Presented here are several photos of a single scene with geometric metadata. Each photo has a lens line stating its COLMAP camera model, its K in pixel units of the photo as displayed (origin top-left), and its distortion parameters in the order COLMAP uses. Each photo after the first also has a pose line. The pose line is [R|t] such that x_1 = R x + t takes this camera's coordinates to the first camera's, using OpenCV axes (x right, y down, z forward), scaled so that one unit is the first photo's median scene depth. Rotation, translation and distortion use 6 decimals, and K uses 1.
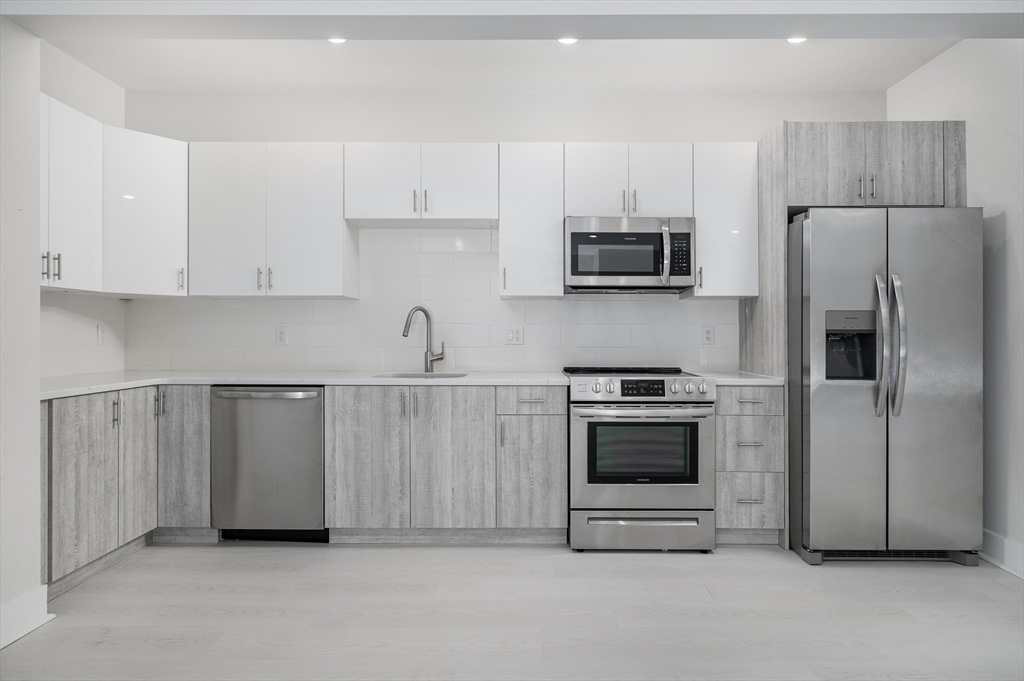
lens RADIAL K [[563.8, 0, 515.3], [0, 563.8, 331.0], [0, 0, 1]] dist [0.004419, 0.002493]
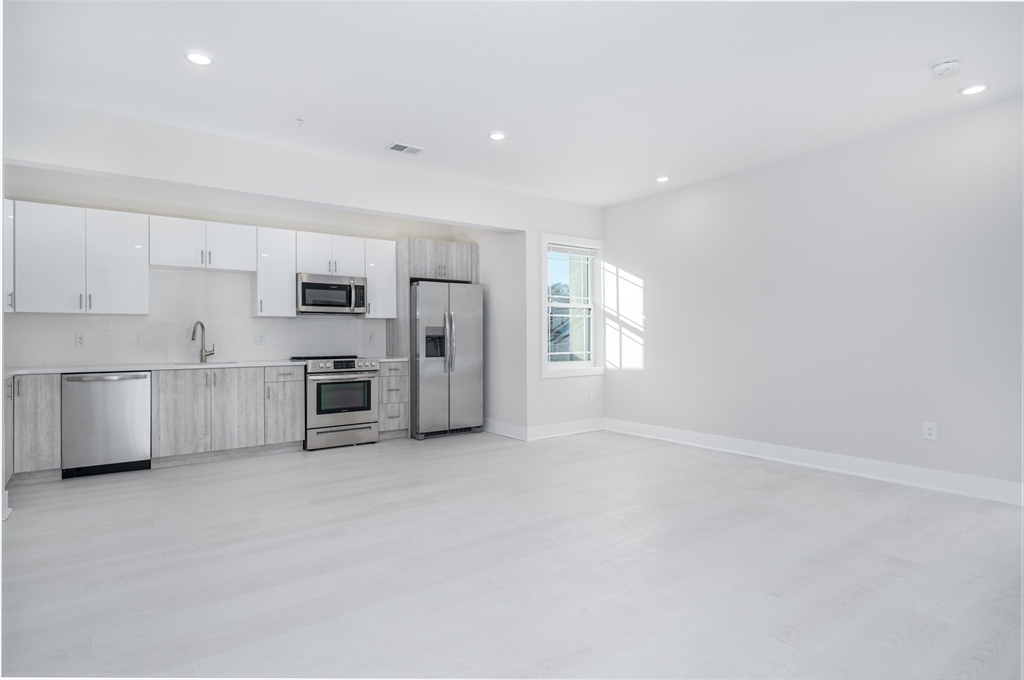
lens RADIAL K [[563.8, 0, 513.9], [0, 563.8, 331.3], [0, 0, 1]] dist [0.004419, 0.002493]
pose [[0.799197, -0.000813, 0.601069, -0.483478], [0.000577, 1.000000, 0.000585, -0.017412], [-0.601069, -0.000121, 0.799197, -0.935924]]
